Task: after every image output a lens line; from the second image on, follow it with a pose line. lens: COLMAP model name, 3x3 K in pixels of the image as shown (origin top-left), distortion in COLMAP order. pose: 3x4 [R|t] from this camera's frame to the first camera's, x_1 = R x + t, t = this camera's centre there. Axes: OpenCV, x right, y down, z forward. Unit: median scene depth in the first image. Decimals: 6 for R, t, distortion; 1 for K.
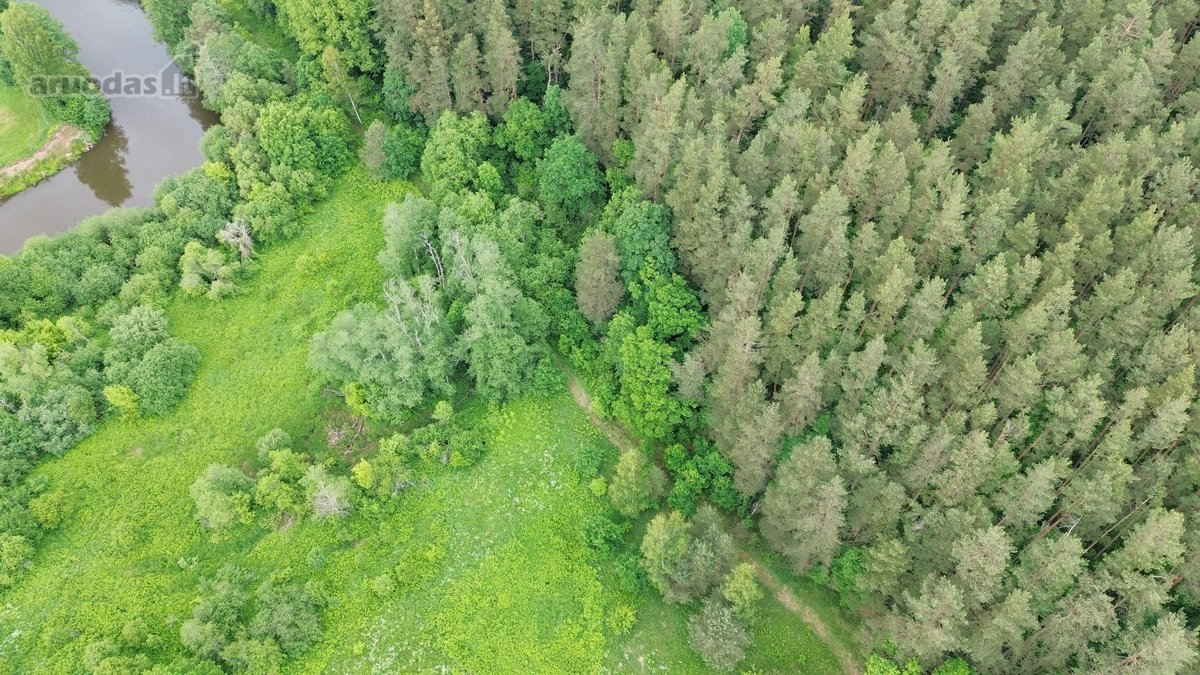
lens RADIAL K [[848.2, 0, 602.3], [0, 848.2, 336.7], [0, 0, 1]] dist [0.084787, -0.079842]
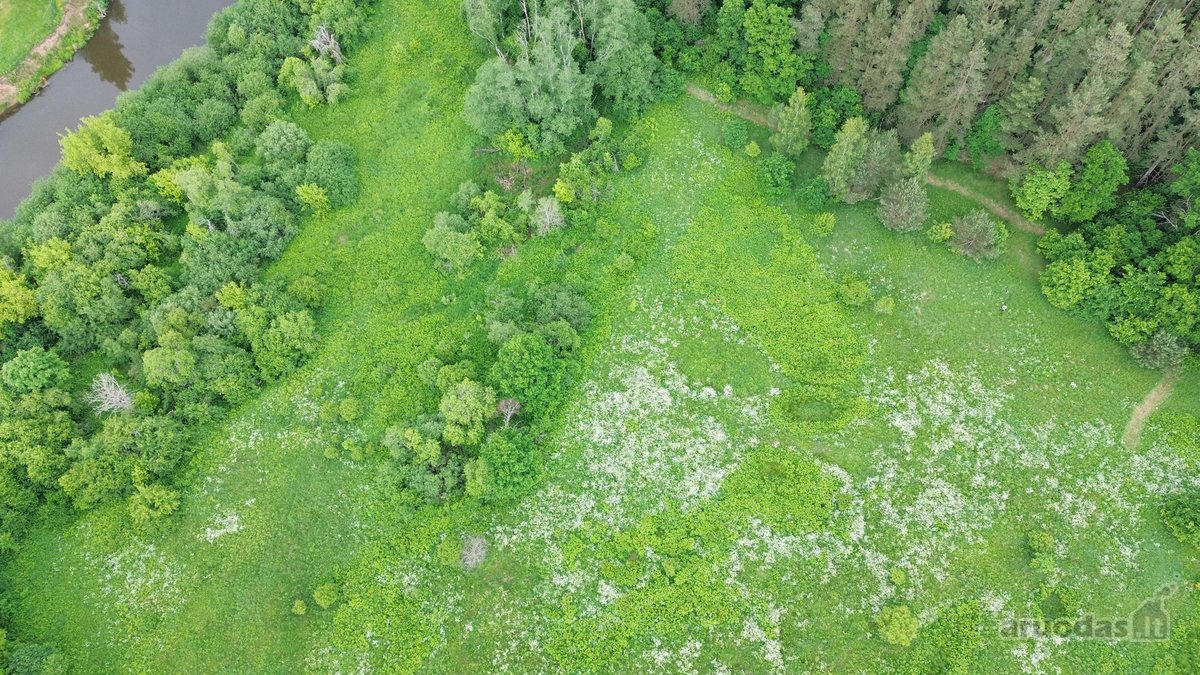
lens RADIAL K [[839.2, 0, 602.4], [0, 839.2, 337.8], [0, 0, 1]] dist [0.099626, -0.100288]
pose [[0.942104, -0.295349, 0.158774, -0.530926], [0.271436, 0.949720, 0.156057, 0.210965], [-0.196882, -0.103925, 0.974904, -0.152460]]
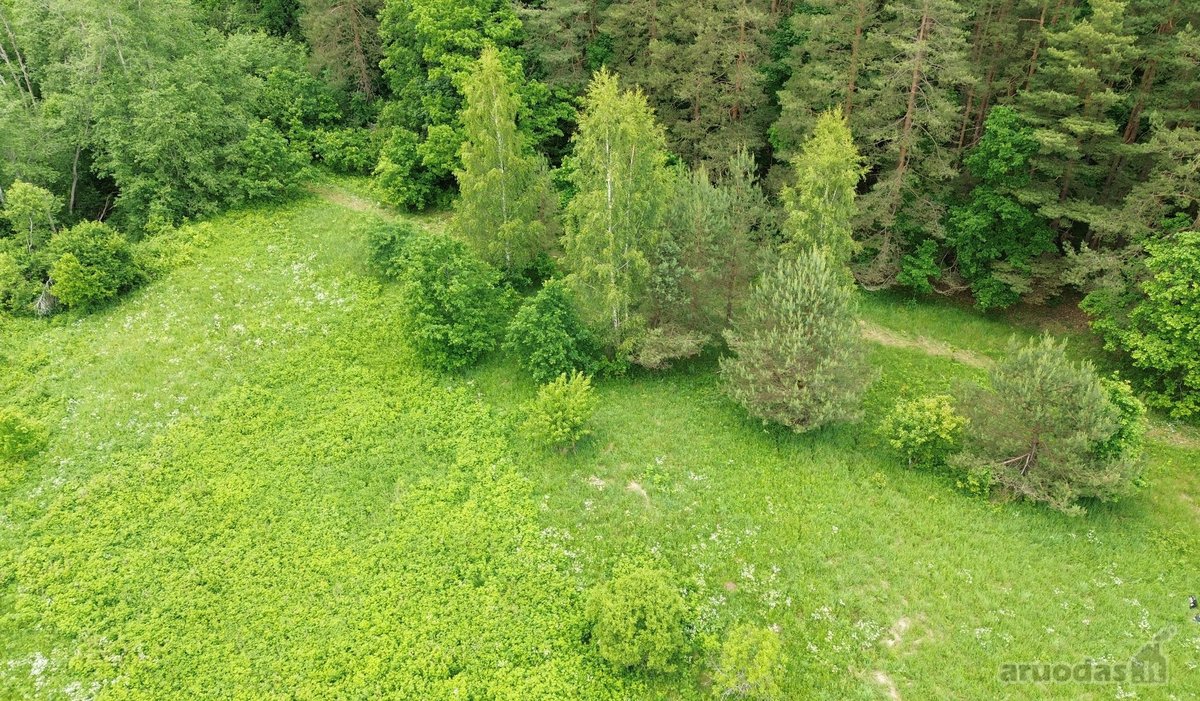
lens RADIAL K [[872.0, 0, 600.0], [0, 872.0, 350.5], [0, 0, 1]] dist [0.000244, 0.000022]
pose [[0.937240, -0.180409, 0.298384, -0.075328], [0.268877, 0.918781, -0.289044, 0.433870], [-0.222003, 0.351133, 0.909627, 0.633748]]
